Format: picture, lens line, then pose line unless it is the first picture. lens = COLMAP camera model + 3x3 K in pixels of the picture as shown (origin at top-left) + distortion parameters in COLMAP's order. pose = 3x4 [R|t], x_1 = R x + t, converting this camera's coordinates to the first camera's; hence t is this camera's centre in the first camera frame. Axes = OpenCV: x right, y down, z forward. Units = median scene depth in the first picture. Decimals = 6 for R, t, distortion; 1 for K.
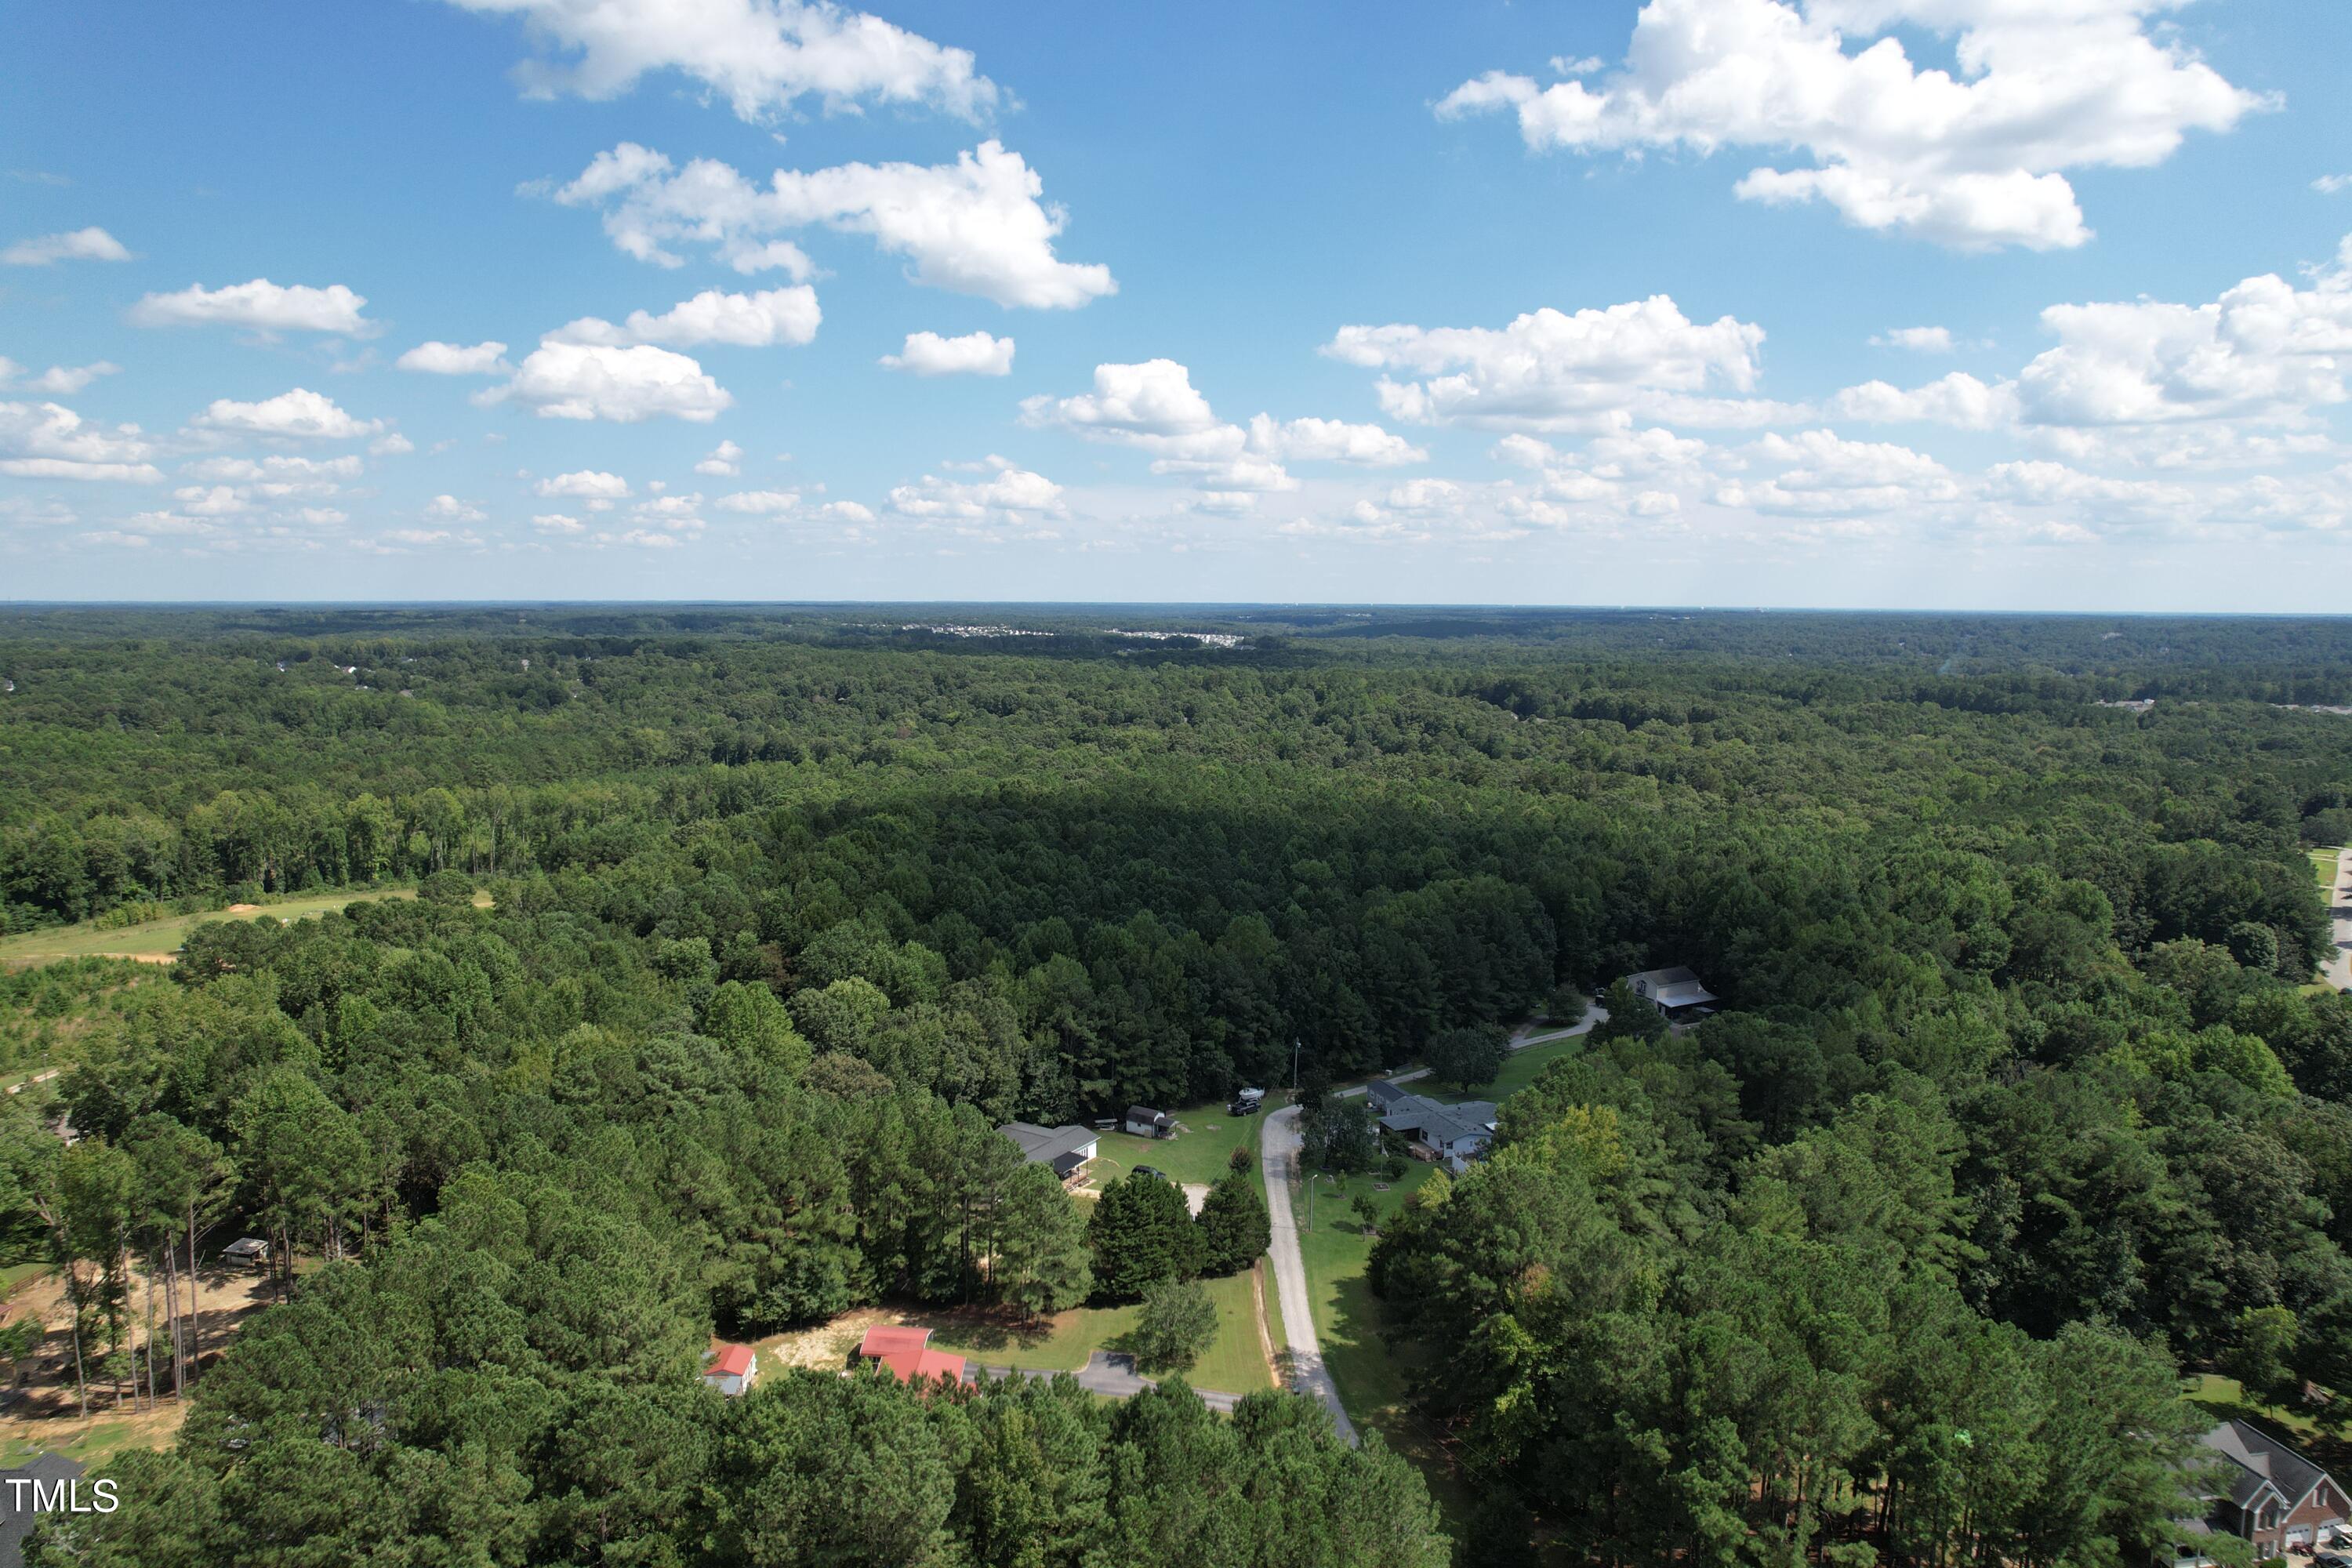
lens RADIAL K [[1502.4, 0, 1173.8], [0, 1502.4, 774.4], [0, 0, 1]] dist [-0.066053, 0.055747]
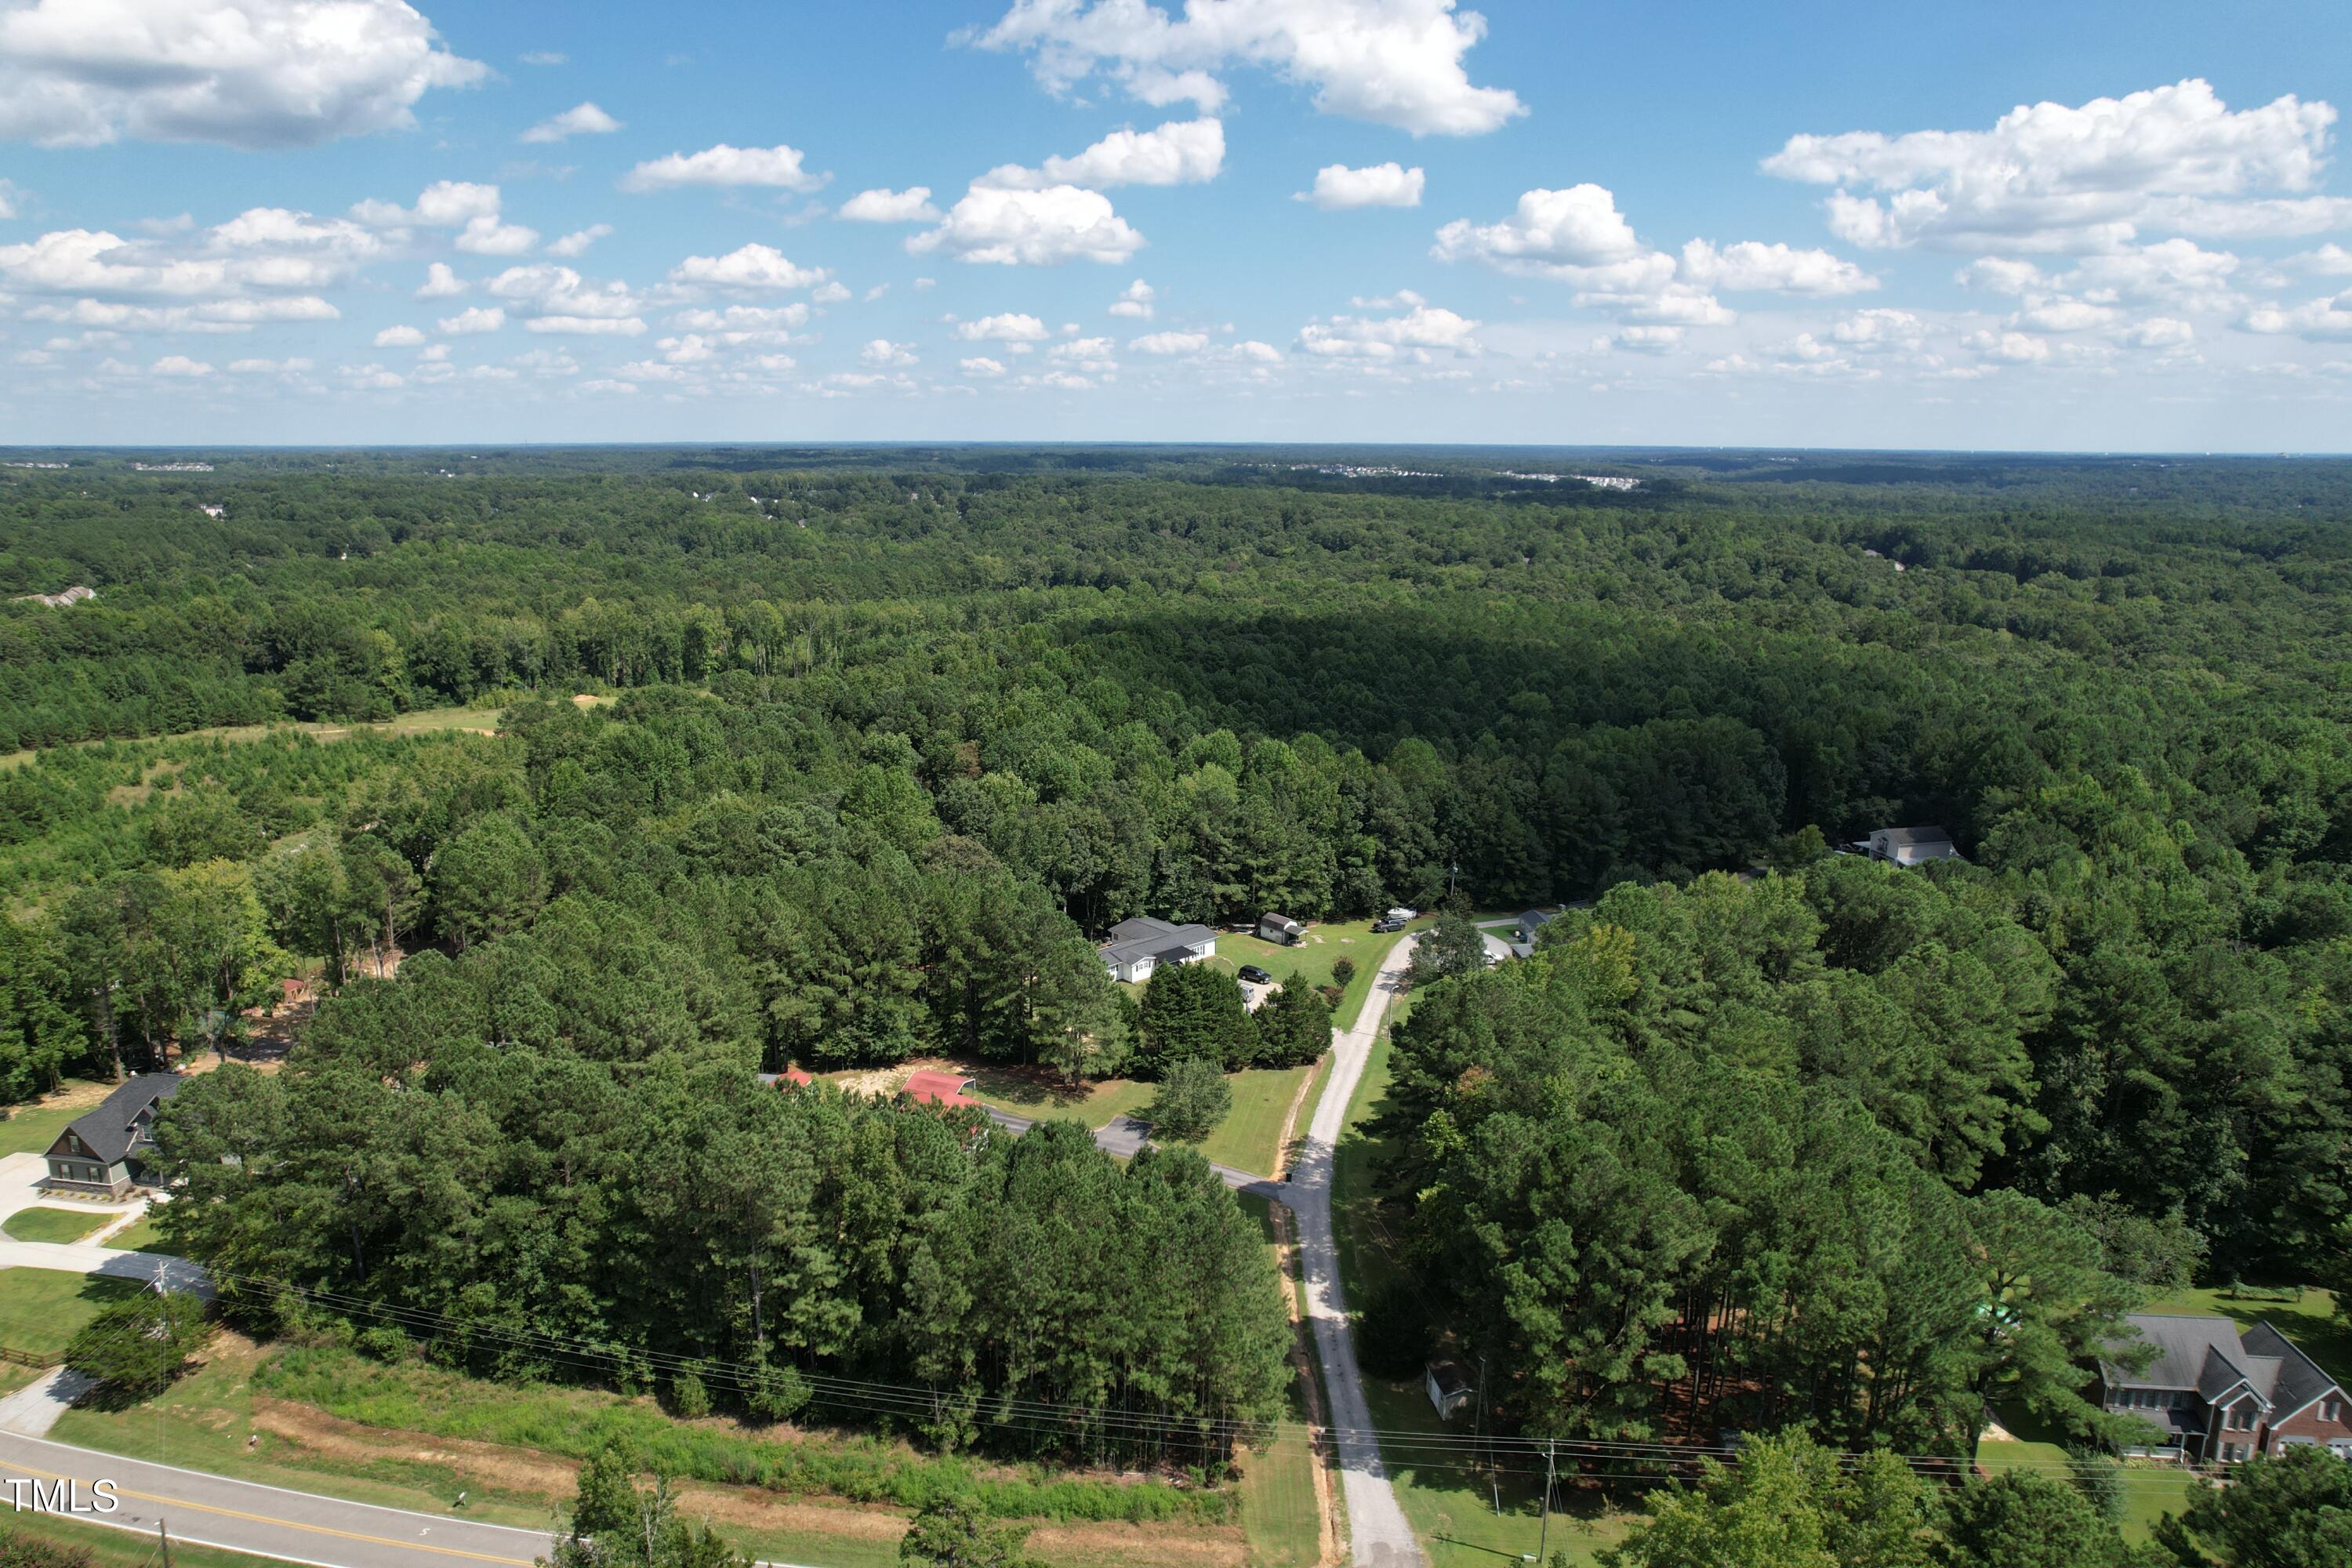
lens RADIAL K [[1502.4, 0, 1173.8], [0, 1502.4, 774.4], [0, 0, 1]] dist [-0.066053, 0.055747]
pose [[0.964692, 0.056274, -0.257300, 0.117567], [-0.029558, 0.993868, 0.106546, 0.012955], [0.261718, -0.095179, 0.960440, 0.000246]]
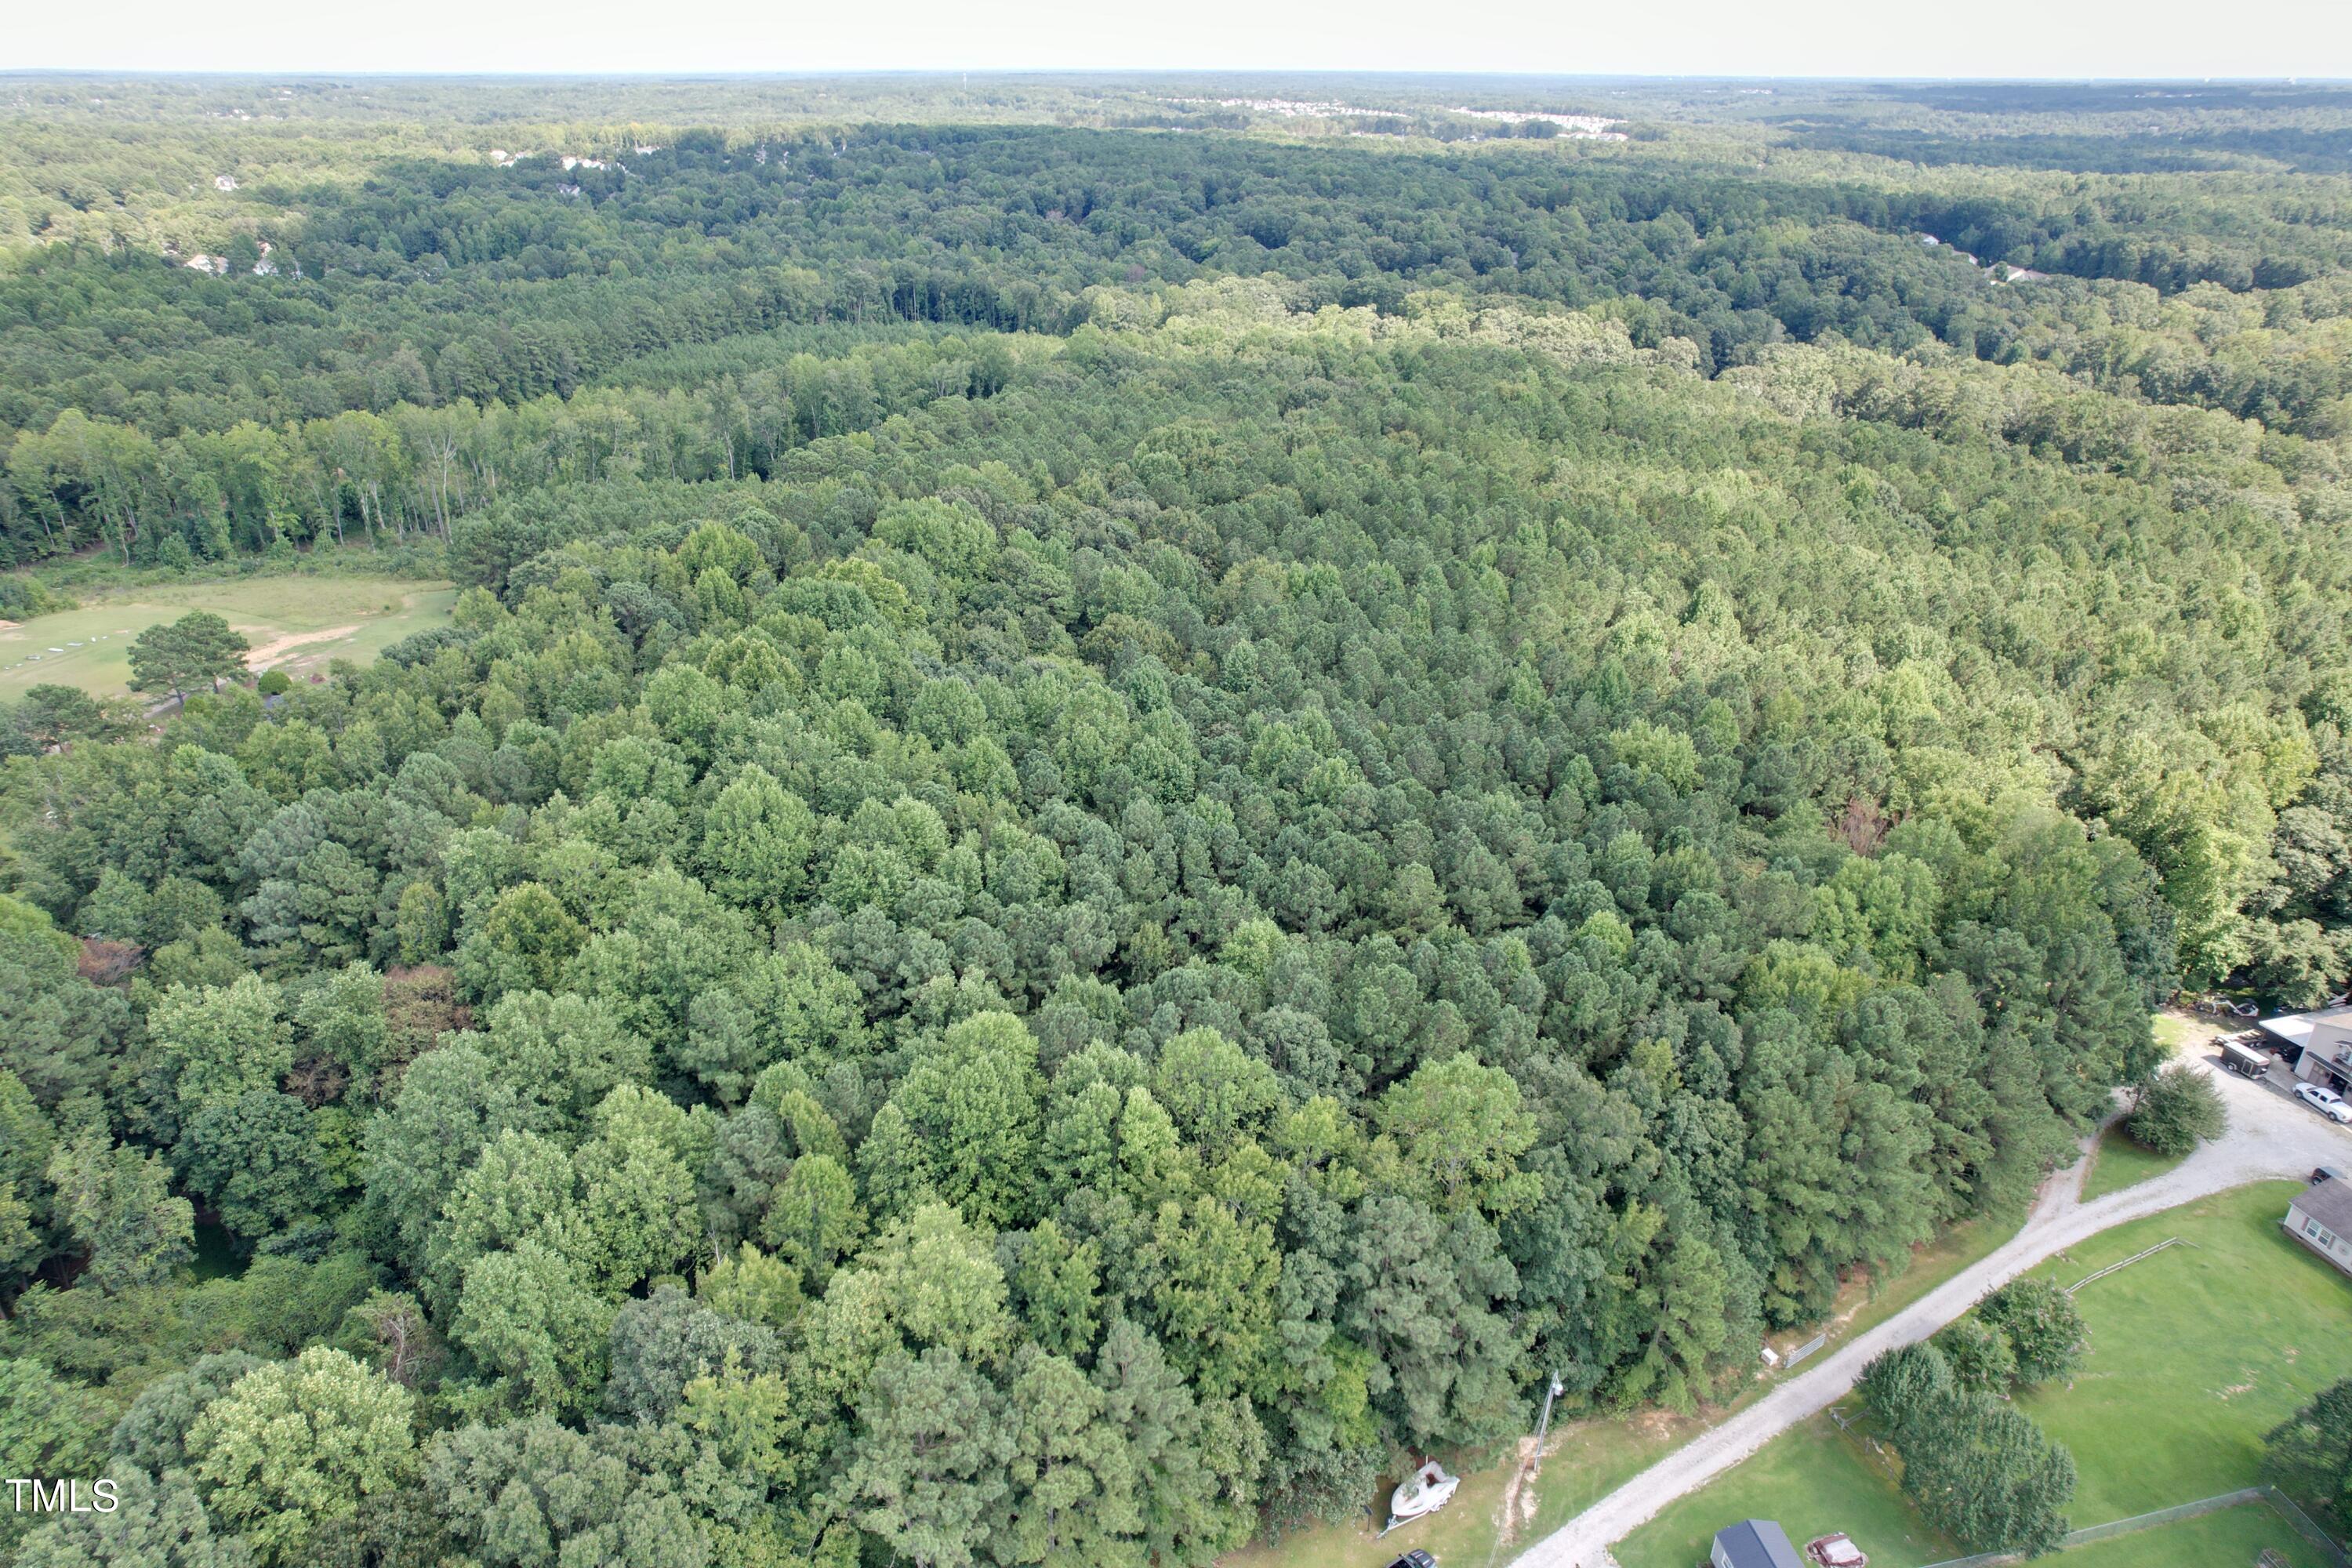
lens RADIAL K [[1502.4, 0, 1173.8], [0, 1502.4, 774.4], [0, 0, 1]] dist [-0.066053, 0.055747]
pose [[0.975748, 0.093622, -0.197864, 0.035225], [-0.024607, 0.945105, 0.325839, -0.080277], [0.217508, -0.313068, 0.924488, 0.495871]]
